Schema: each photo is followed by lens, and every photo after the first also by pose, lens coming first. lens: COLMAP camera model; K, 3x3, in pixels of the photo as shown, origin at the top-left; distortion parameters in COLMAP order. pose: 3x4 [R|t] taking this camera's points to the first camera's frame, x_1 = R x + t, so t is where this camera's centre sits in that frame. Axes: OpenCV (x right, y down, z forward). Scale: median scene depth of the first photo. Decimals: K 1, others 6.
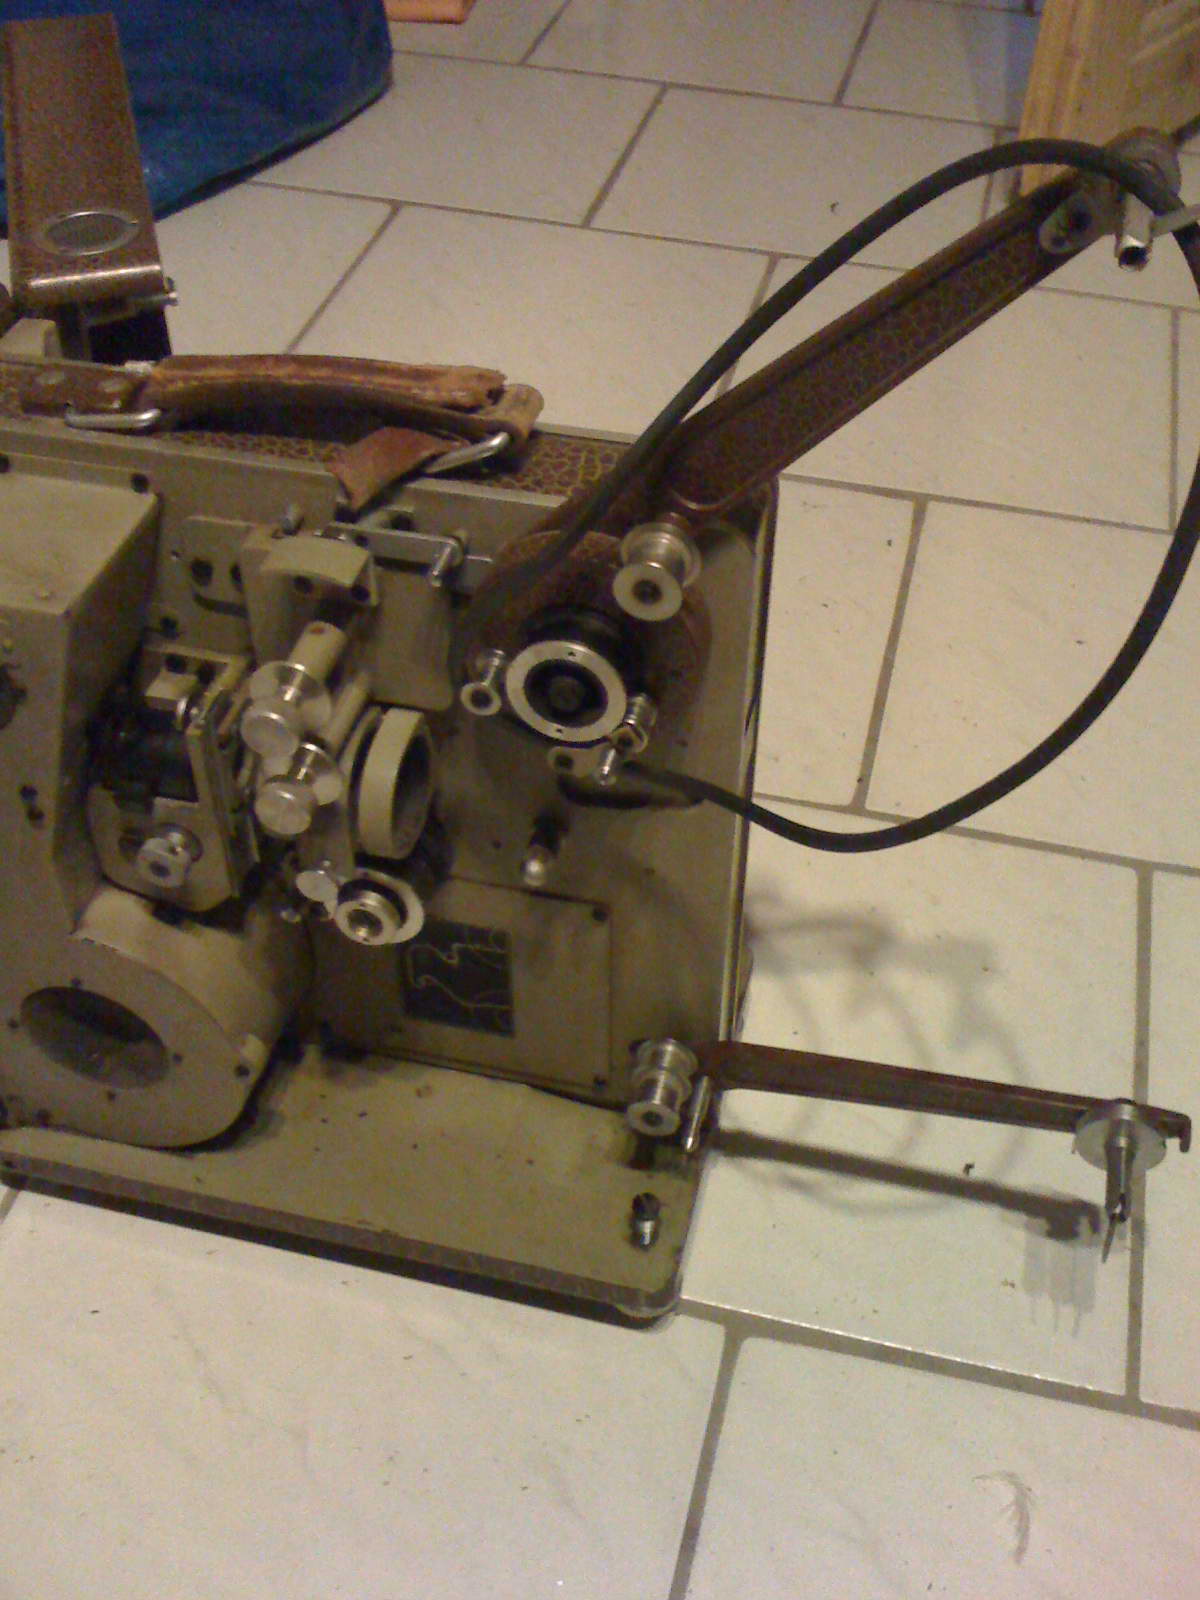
lens RADIAL K [[1860.9, 0, 600.0], [0, 1860.9, 800.0], [0, 0, 1]] dist [0.088121, -0.373142]
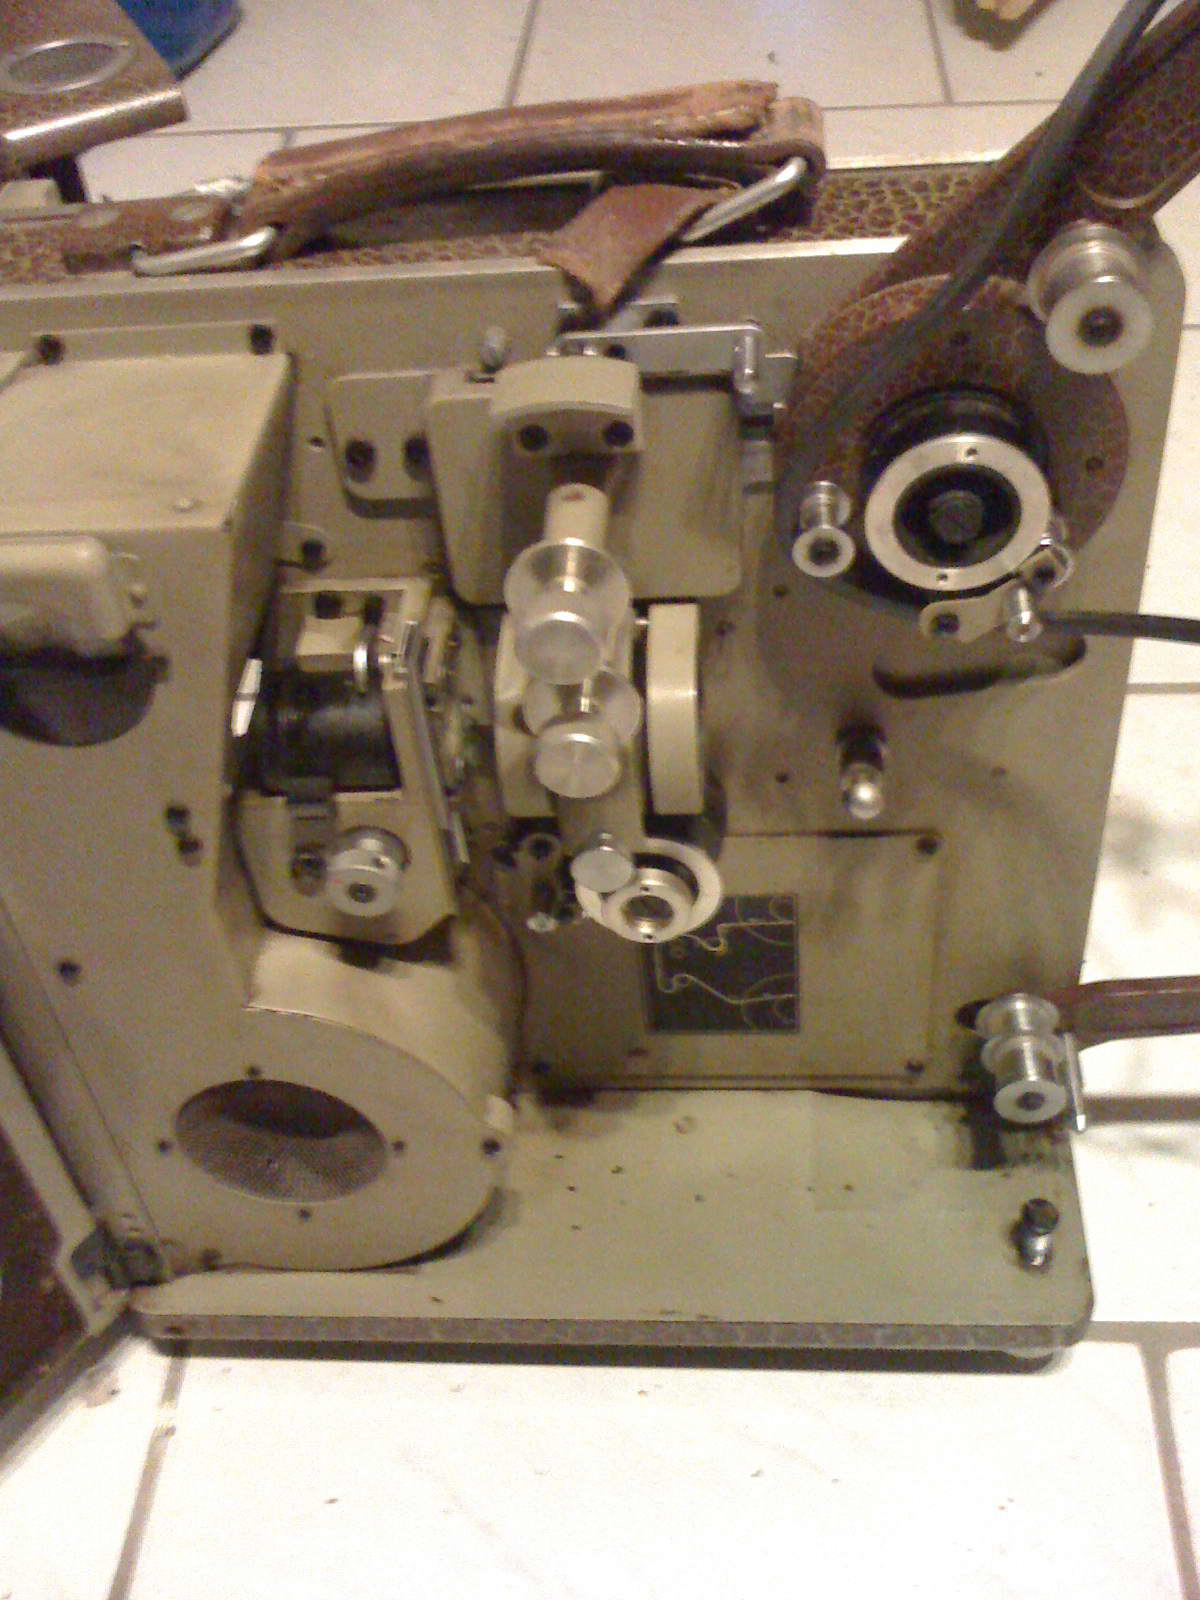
lens RADIAL K [[1860.9, 0, 600.0], [0, 1860.9, 800.0], [0, 0, 1]] dist [0.088121, -0.373142]
pose [[0.980174, -0.186934, 0.065680, -0.187303], [0.186651, 0.982370, 0.010484, 0.012105], [-0.066482, 0.001983, 0.997786, 0.284413]]
